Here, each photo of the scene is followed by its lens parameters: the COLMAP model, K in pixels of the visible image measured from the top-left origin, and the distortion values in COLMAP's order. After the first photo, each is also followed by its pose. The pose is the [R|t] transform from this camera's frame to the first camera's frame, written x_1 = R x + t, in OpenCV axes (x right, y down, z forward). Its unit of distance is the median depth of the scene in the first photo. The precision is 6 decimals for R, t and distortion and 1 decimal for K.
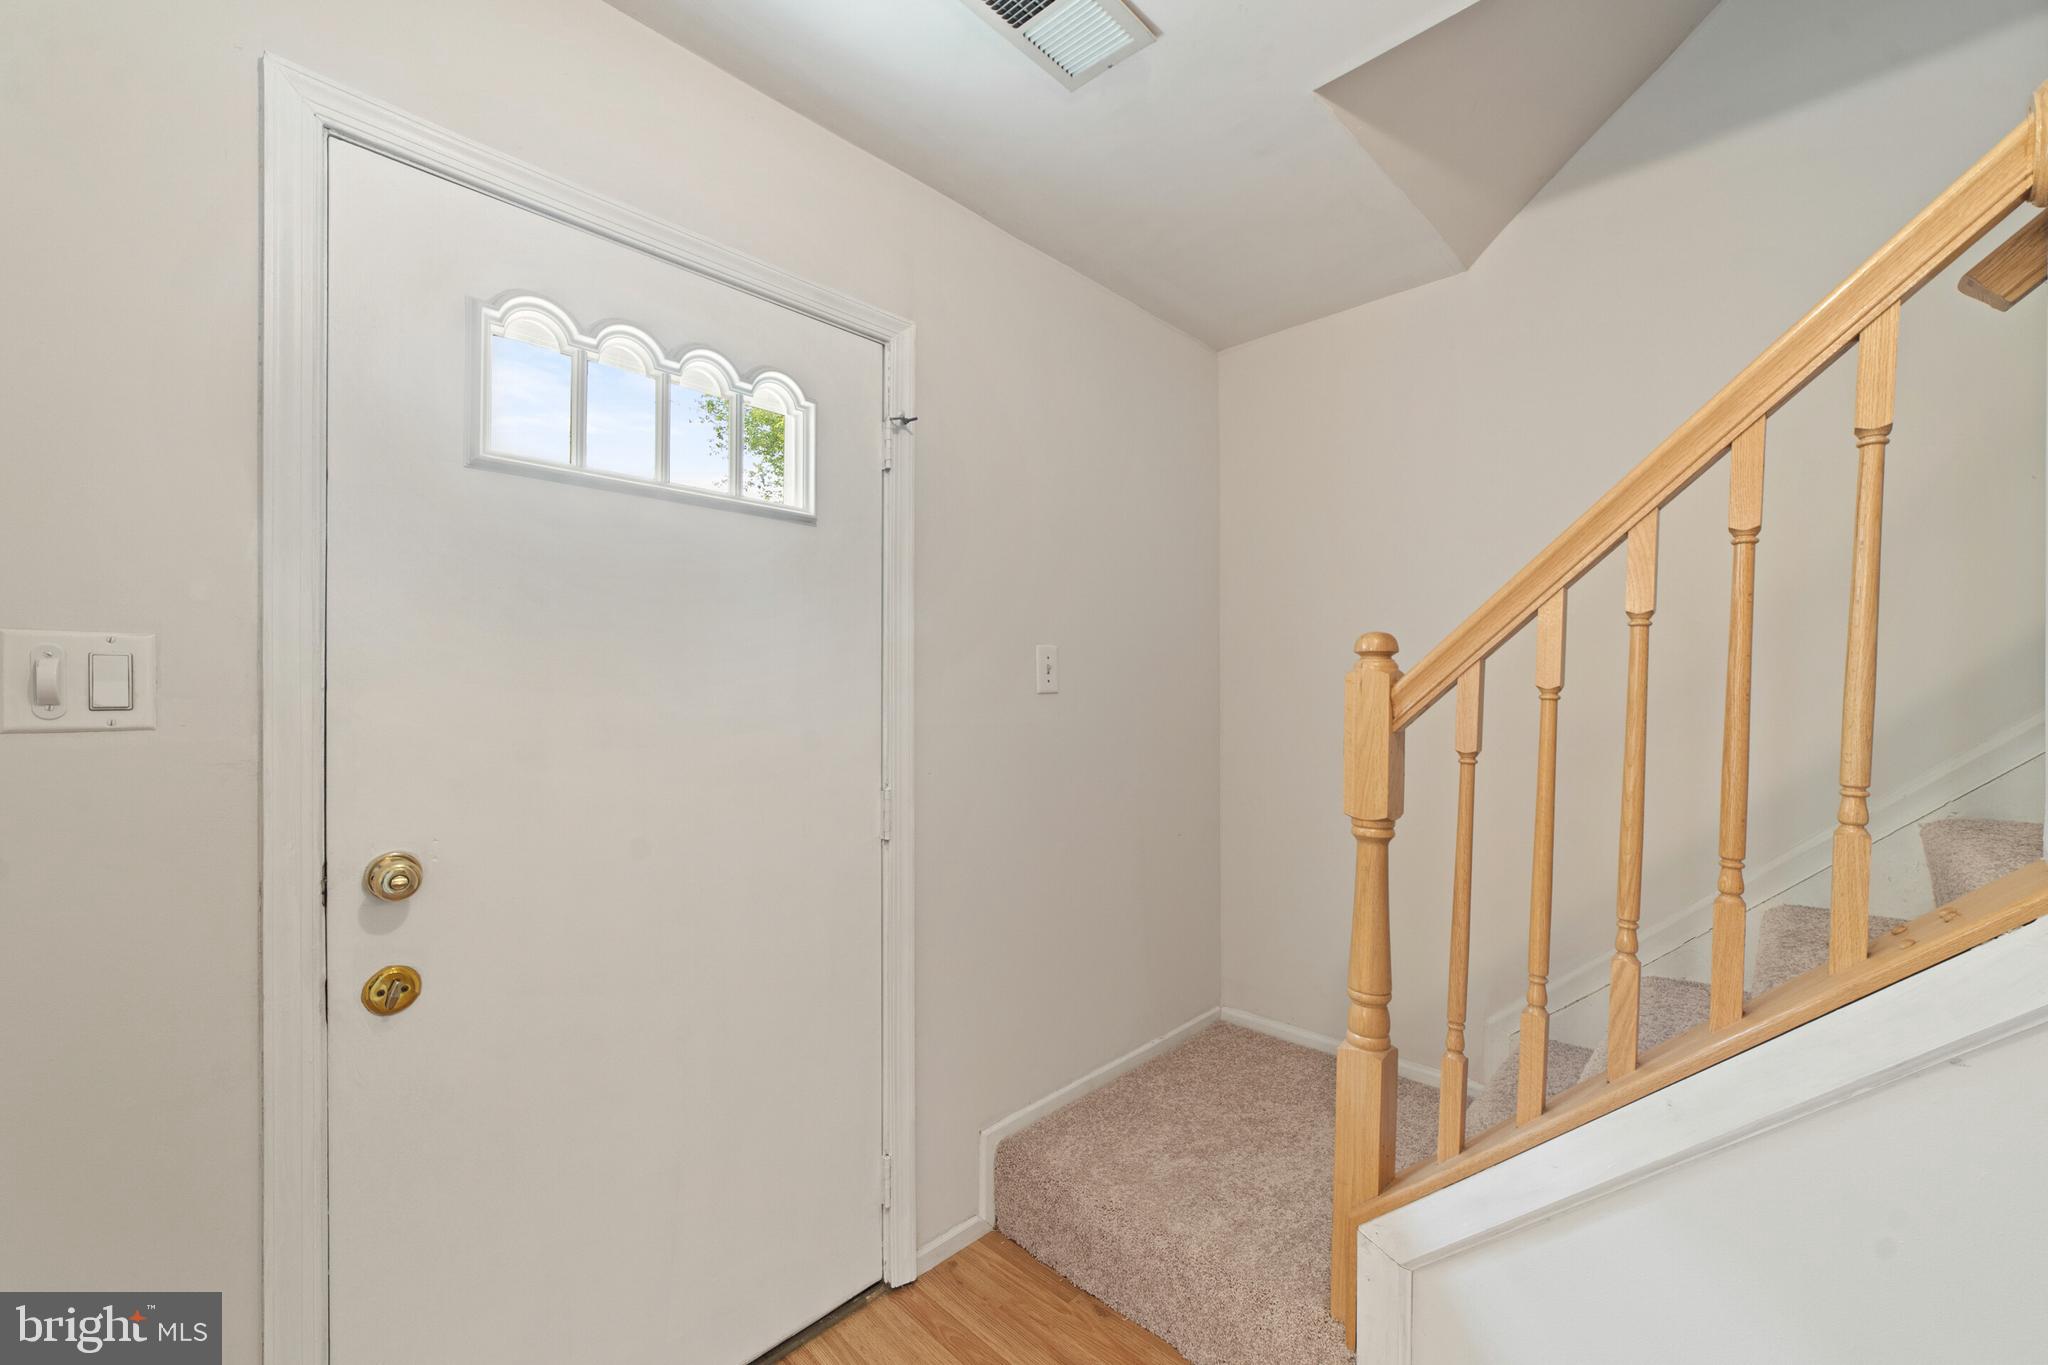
lens RADIAL K [[797.4, 0, 1014.2], [0, 797.4, 691.9], [0, 0, 1]] dist [-0.003217, 0.000102]
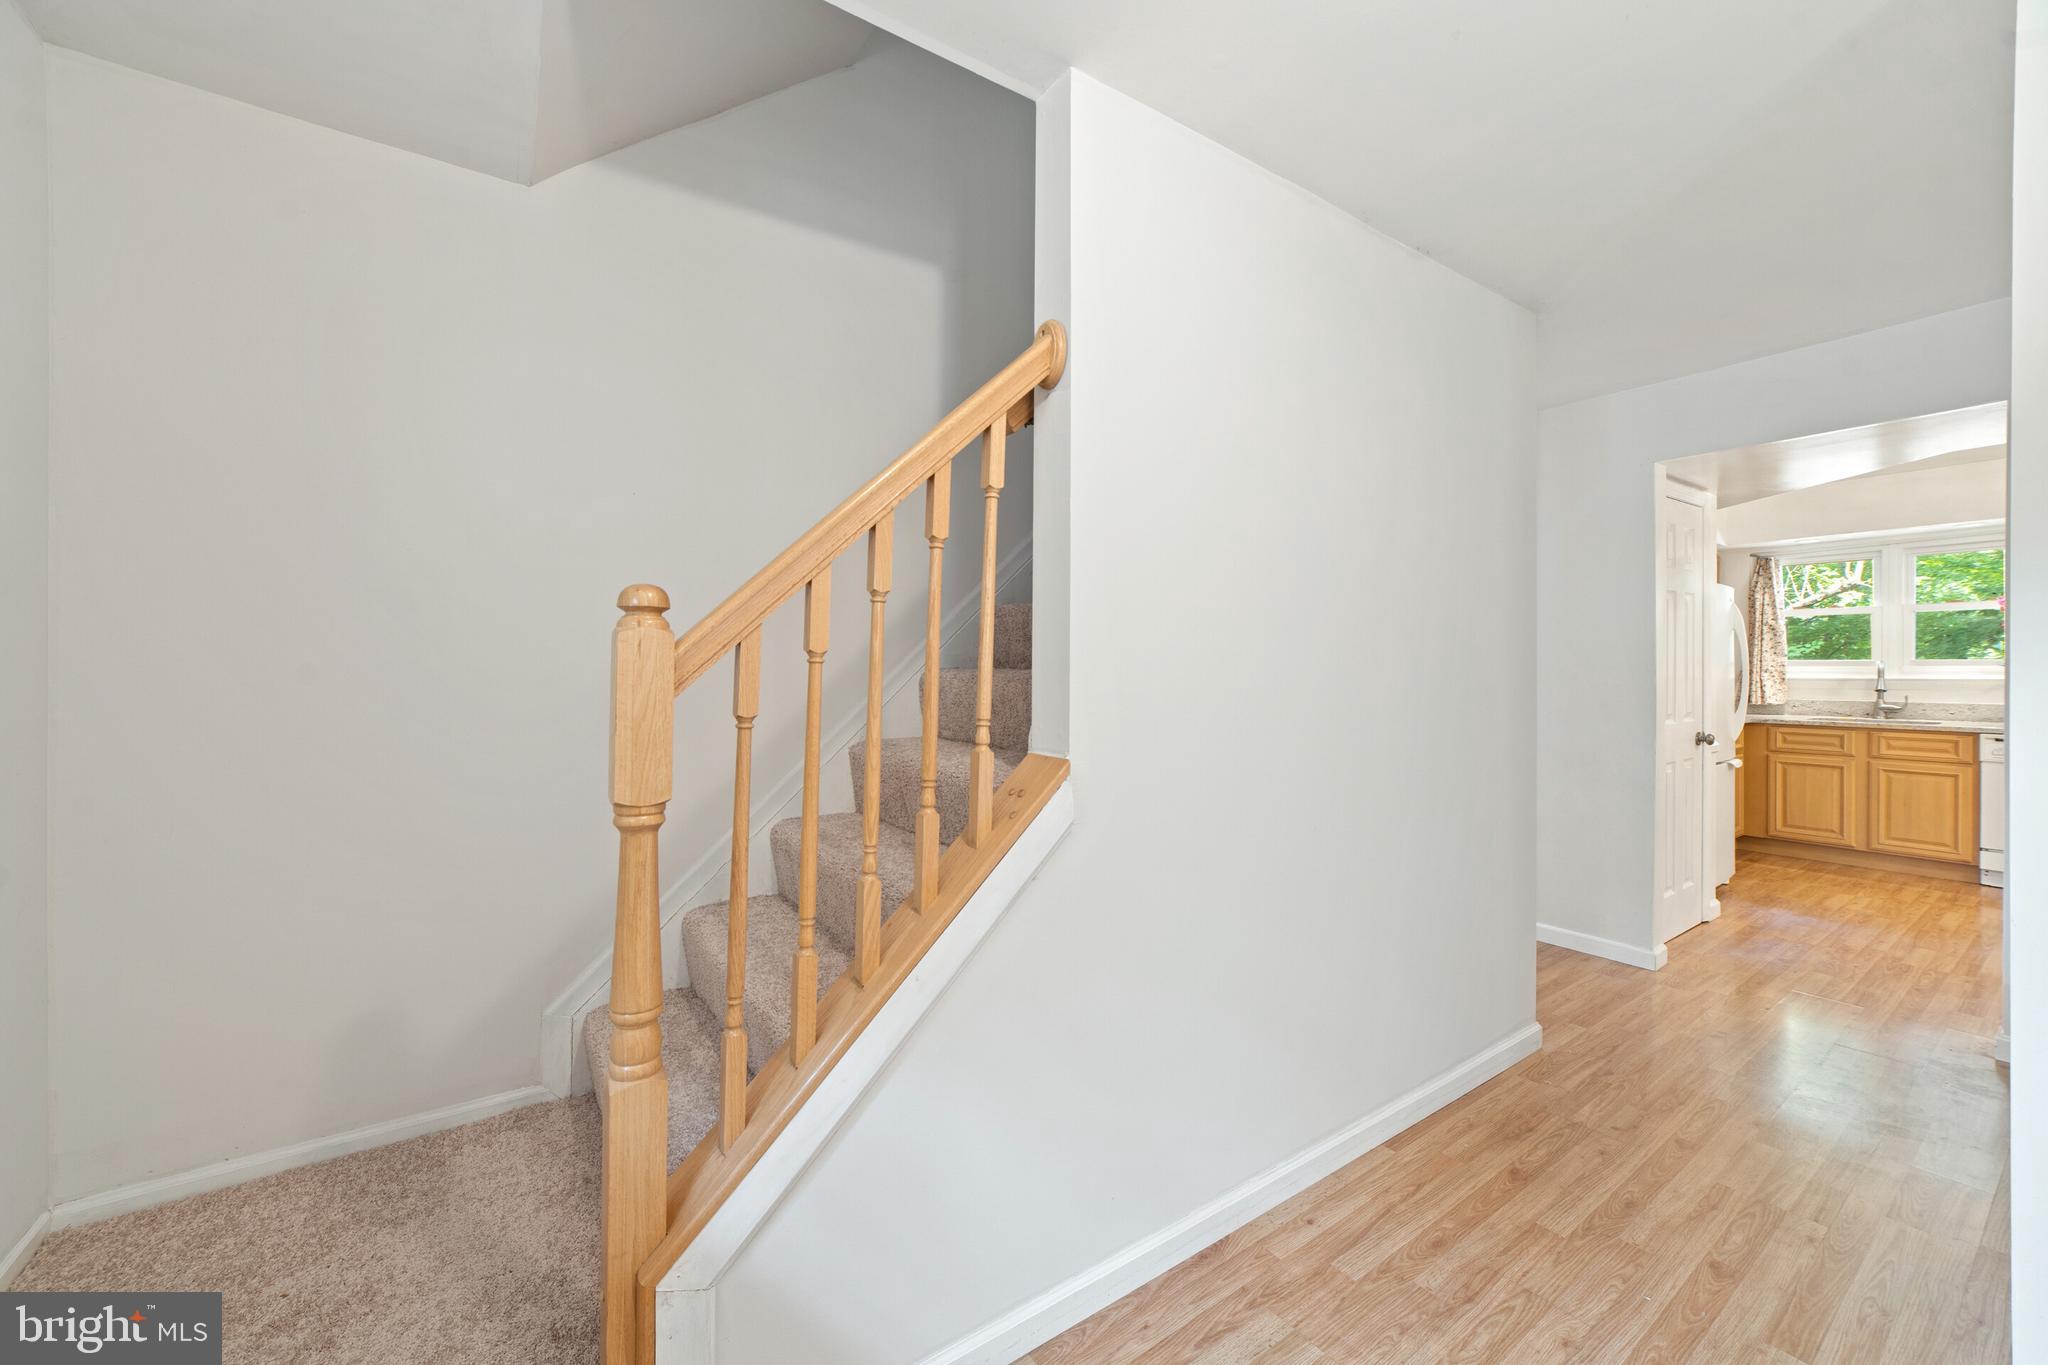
lens RADIAL K [[791.2, 0, 995.5], [0, 791.2, 669.5], [0, 0, 1]] dist [-0.002493, 0.000185]
pose [[0.204735, -0.002144, 0.978815, -0.297917], [-0.006884, 0.999970, 0.003630, 0.010215], [-0.978793, -0.007482, 0.204714, 0.459856]]
